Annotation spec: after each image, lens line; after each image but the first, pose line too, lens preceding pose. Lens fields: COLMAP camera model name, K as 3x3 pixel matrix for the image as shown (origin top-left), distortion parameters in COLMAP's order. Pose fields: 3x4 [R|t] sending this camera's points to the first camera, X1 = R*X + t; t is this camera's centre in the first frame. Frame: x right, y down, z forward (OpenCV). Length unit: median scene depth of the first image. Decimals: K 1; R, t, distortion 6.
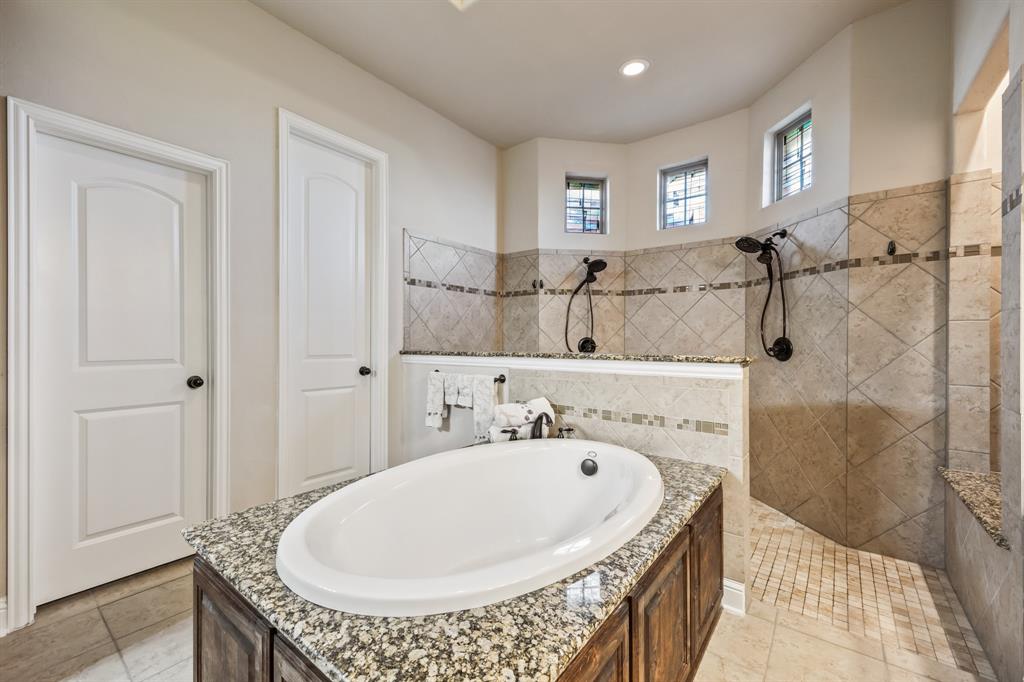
lens RADIAL K [[402.1, 0, 507.7], [0, 402.1, 340.6], [0, 0, 1]] dist [0.010929, 0.000088]
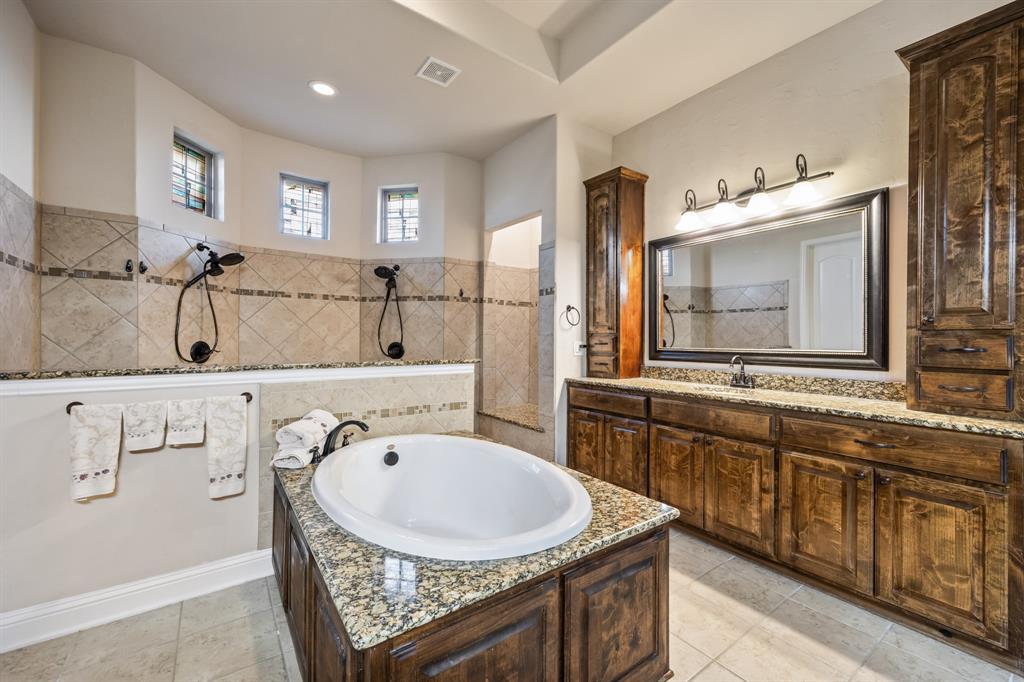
lens RADIAL K [[402.1, 0, 507.7], [0, 402.1, 340.6], [0, 0, 1]] dist [0.010929, 0.000088]
pose [[0.317666, -0.003651, 0.948196, -0.536806], [-0.006324, 0.999962, 0.005969, -0.025445], [-0.948182, -0.007893, 0.317630, 0.206024]]
